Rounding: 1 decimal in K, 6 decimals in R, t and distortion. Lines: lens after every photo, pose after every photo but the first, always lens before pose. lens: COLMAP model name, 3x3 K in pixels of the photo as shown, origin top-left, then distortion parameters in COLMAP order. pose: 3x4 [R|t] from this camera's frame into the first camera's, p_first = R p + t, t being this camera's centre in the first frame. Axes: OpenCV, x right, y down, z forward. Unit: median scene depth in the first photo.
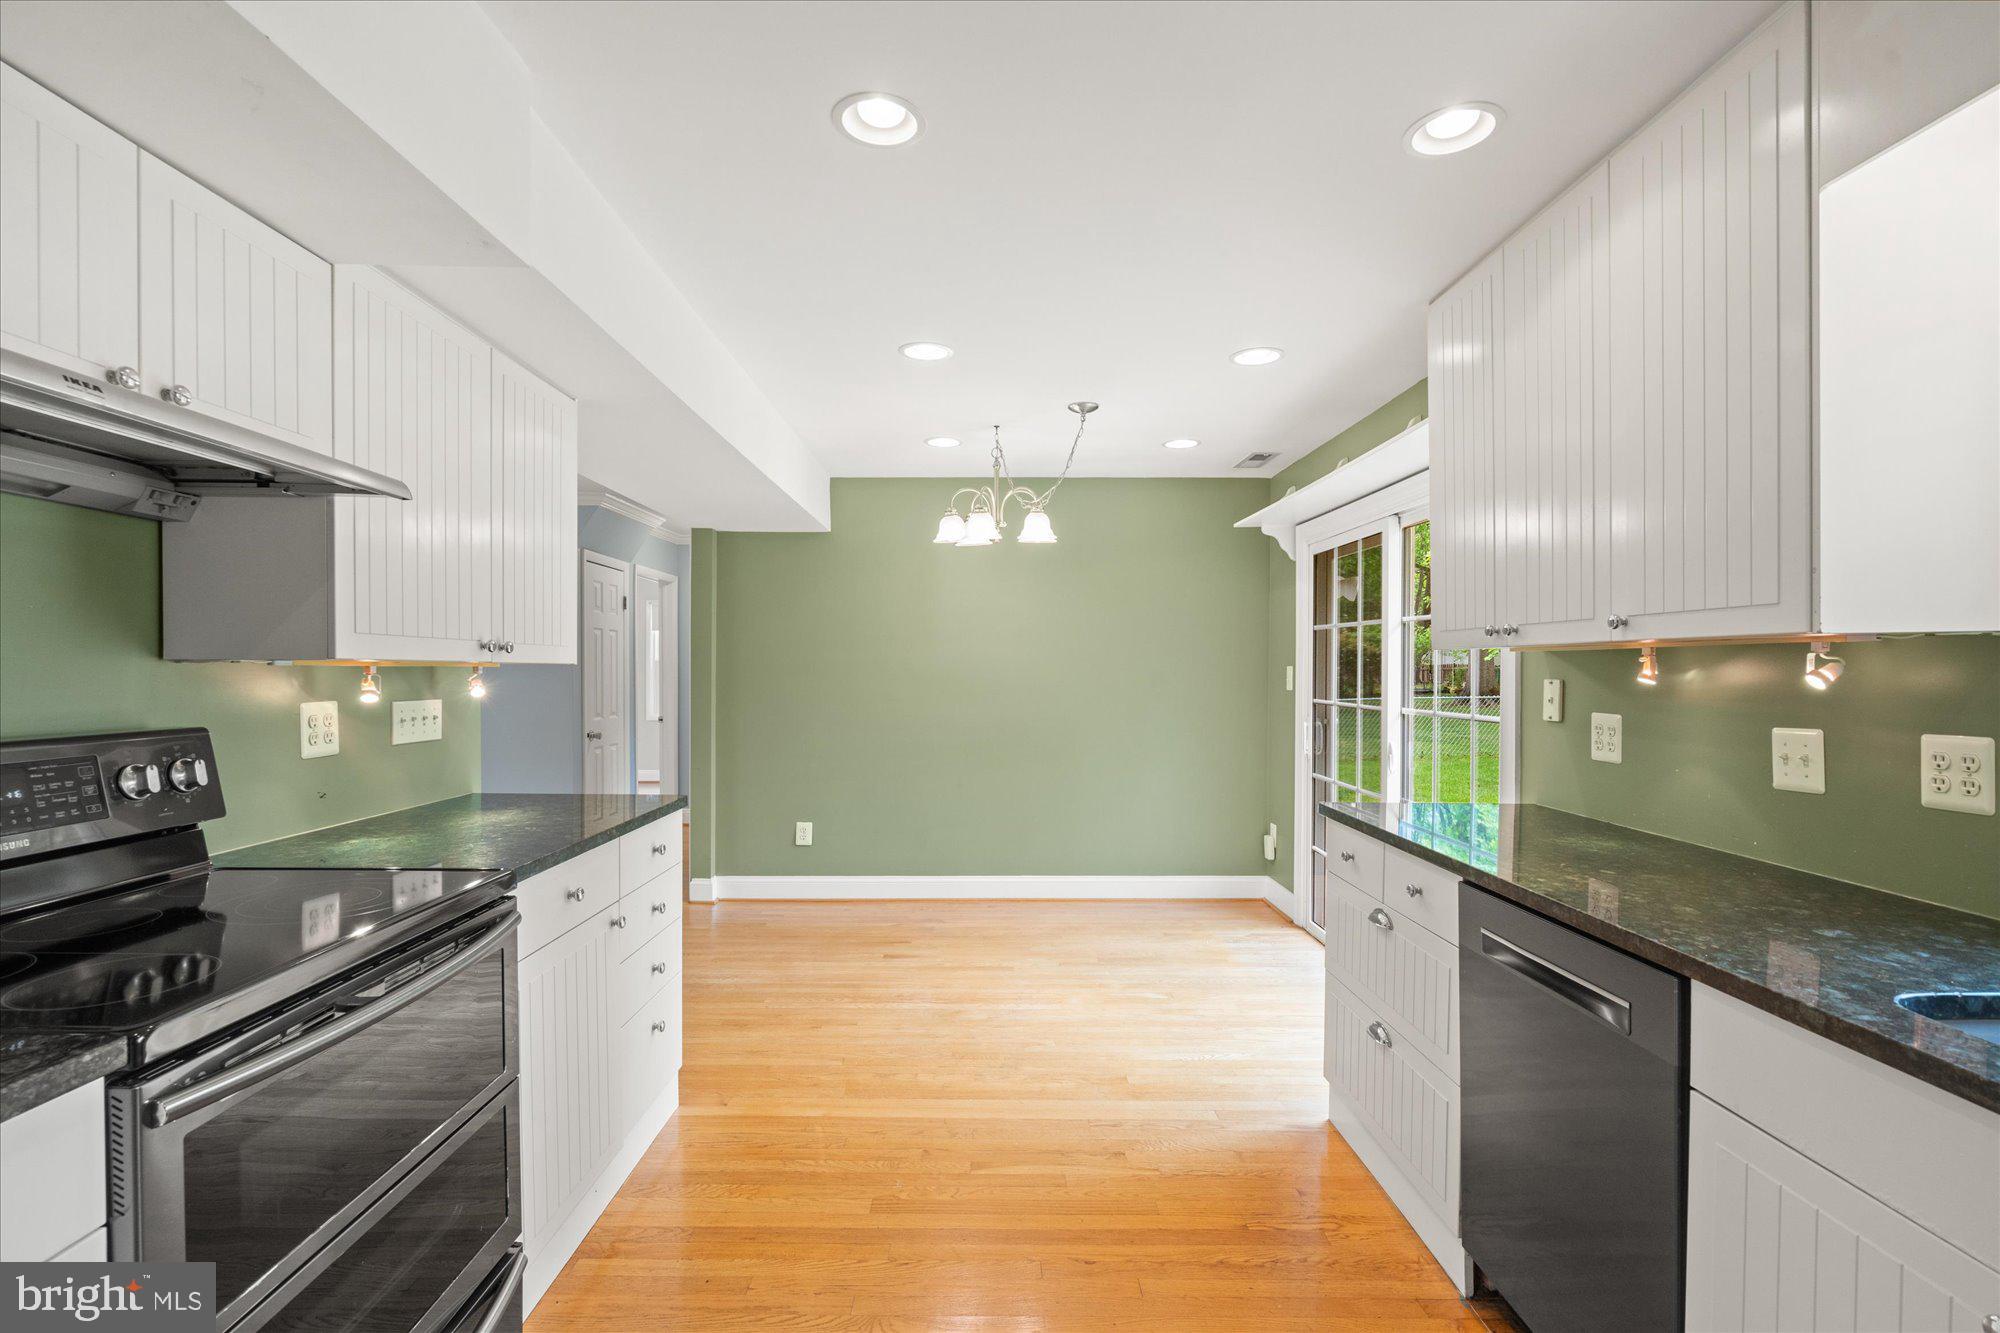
lens RADIAL K [[902.3, 0, 991.4], [0, 902.3, 673.6], [0, 0, 1]] dist [-0.004520, 0.000555]
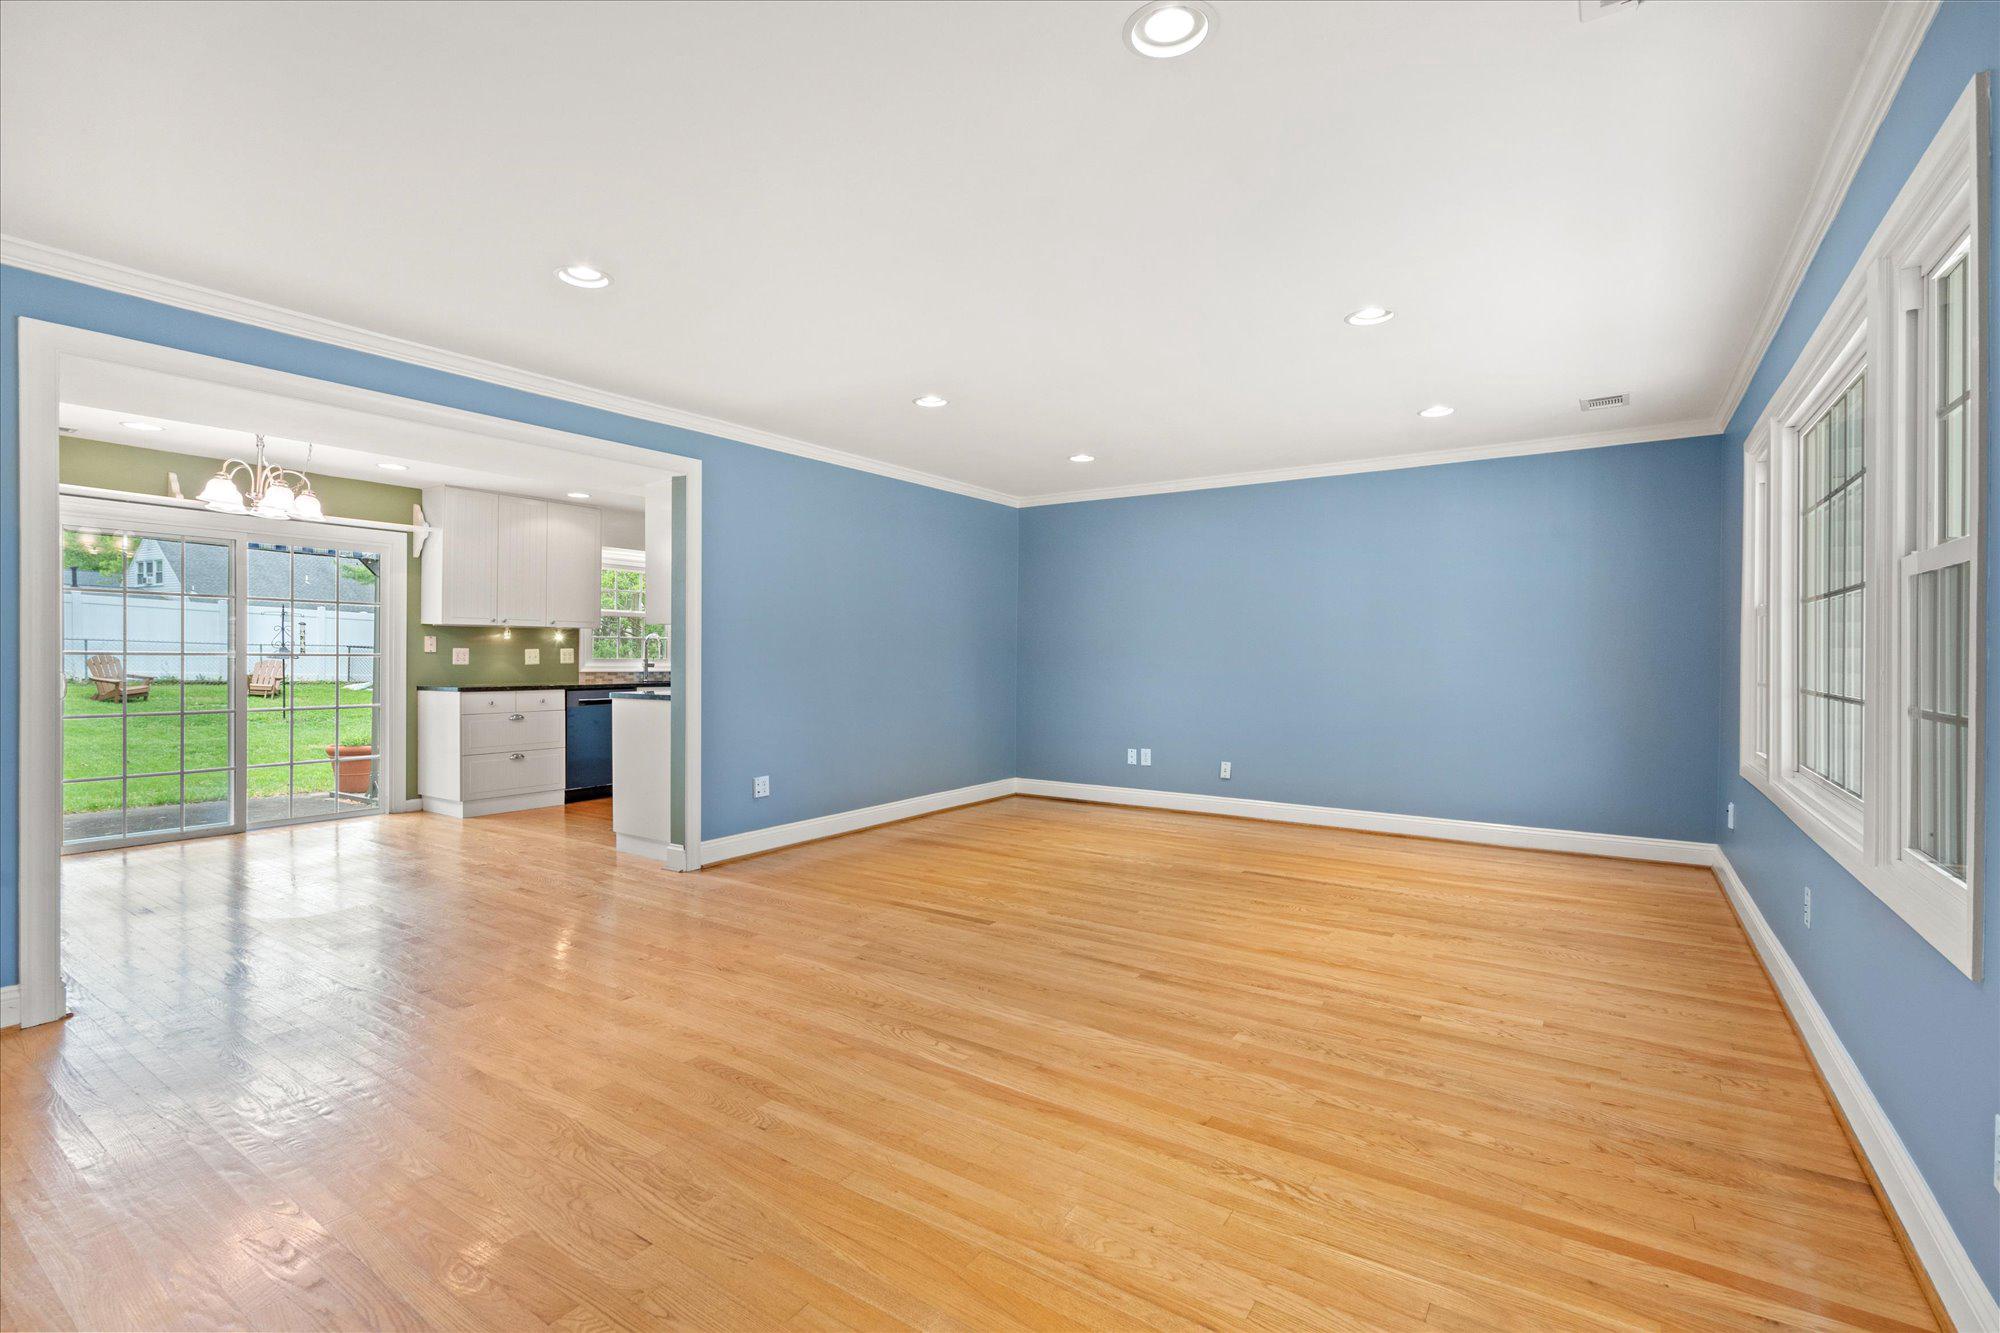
lens RADIAL K [[902.3, 0, 987.1], [0, 902.3, 659.9], [0, 0, 1]] dist [-0.004520, 0.000555]
pose [[-0.818168, -0.006298, 0.574944, -2.751693], [-0.001298, 0.999958, 0.009105, 0.060476], [-0.574977, 0.006703, -0.818142, 2.761969]]
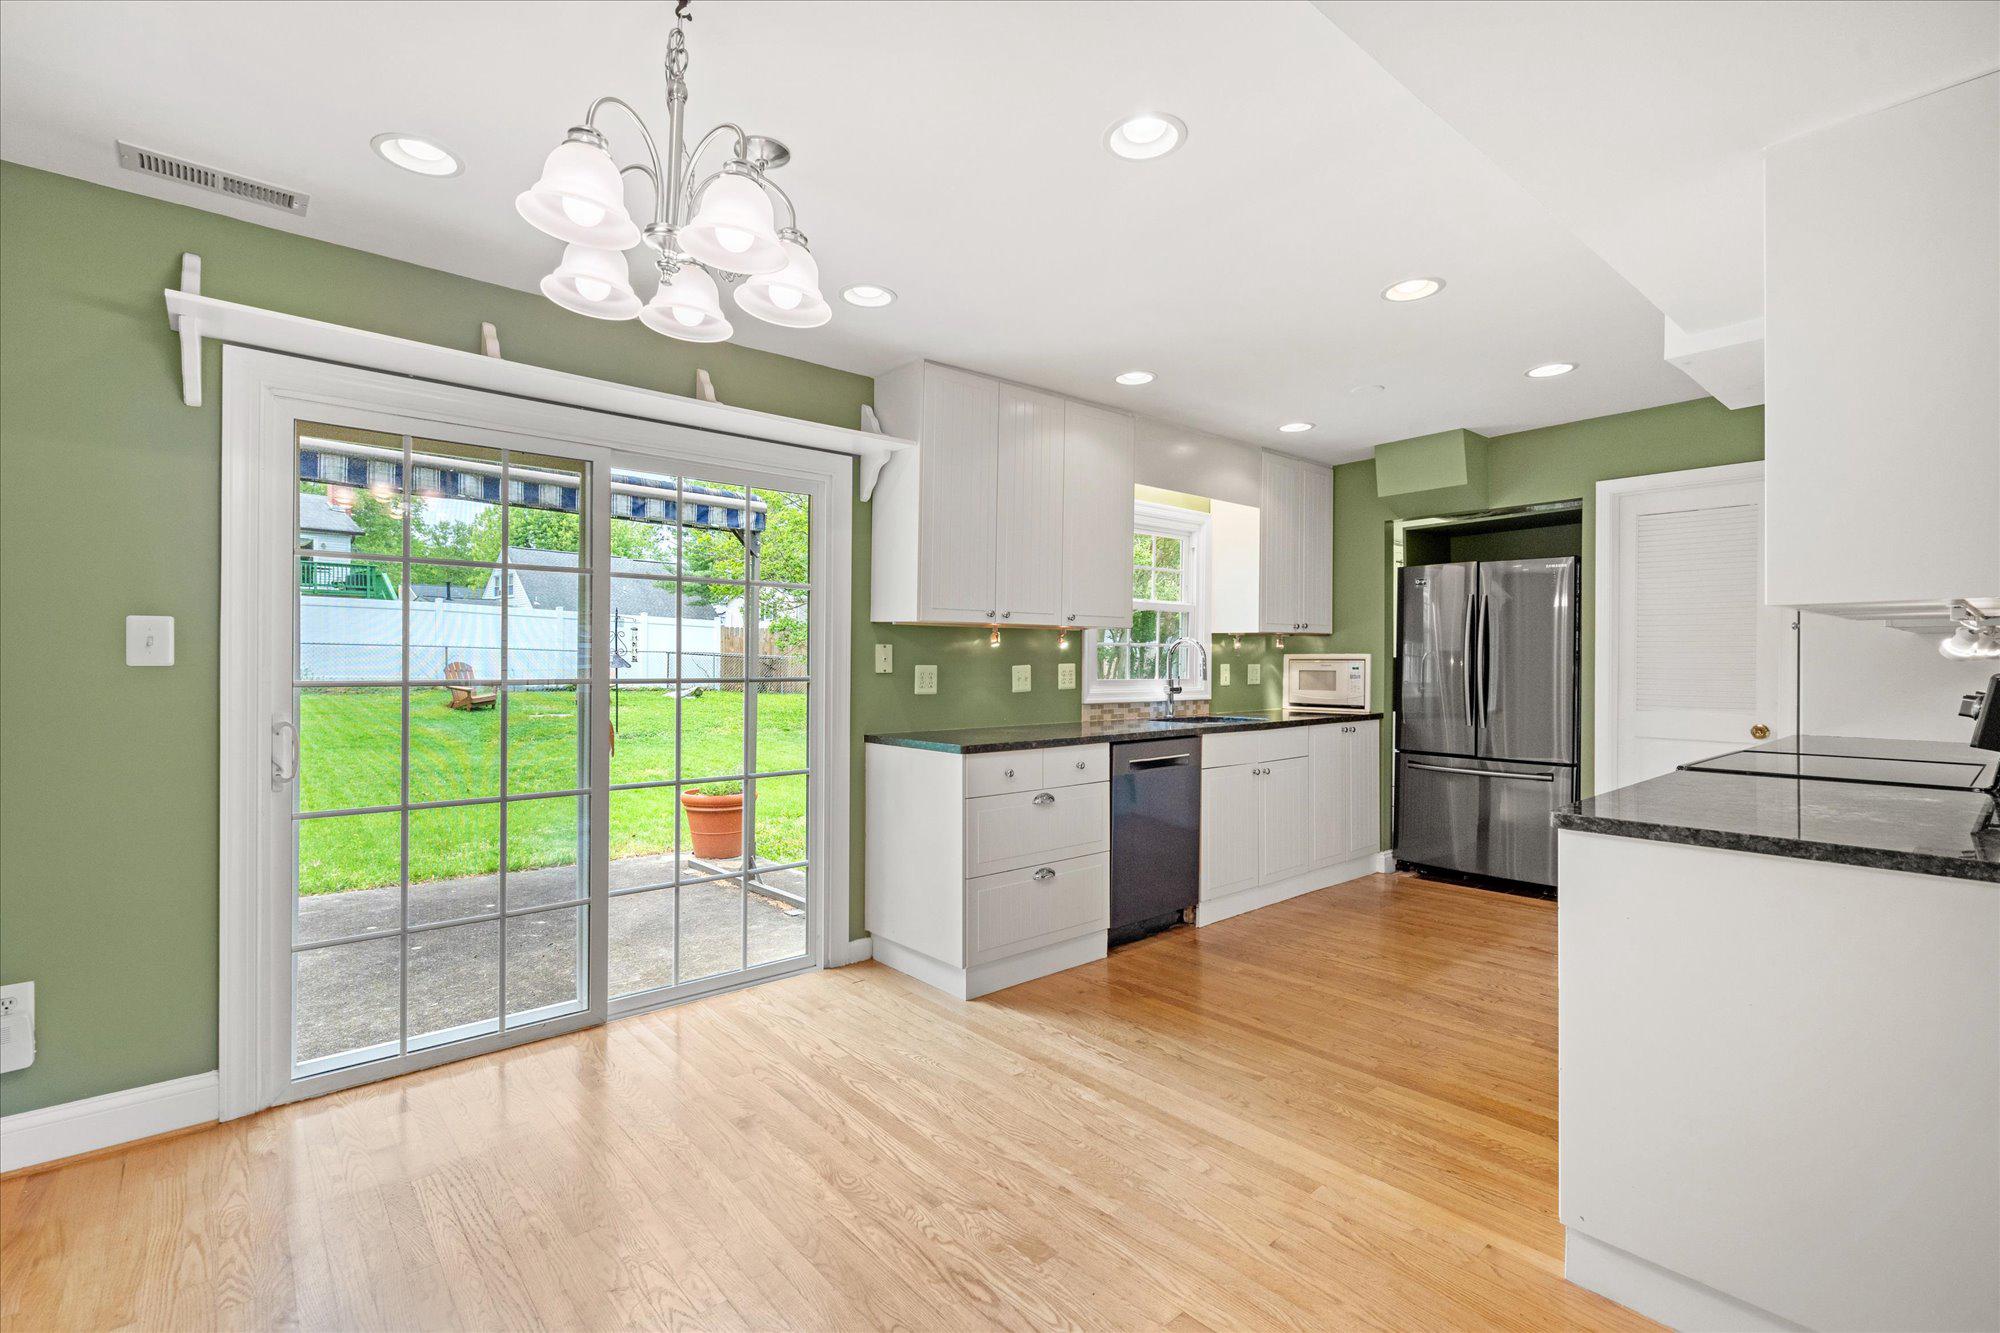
lens RADIAL K [[902.3, 0, 988.7], [0, 902.3, 655.0], [0, 0, 1]] dist [-0.004520, 0.000555]
pose [[-0.643791, -0.000743, 0.765201, -0.749546], [-0.000011, 1.000000, 0.000961, 0.027429], [-0.765202, 0.000610, -0.643790, 2.260215]]
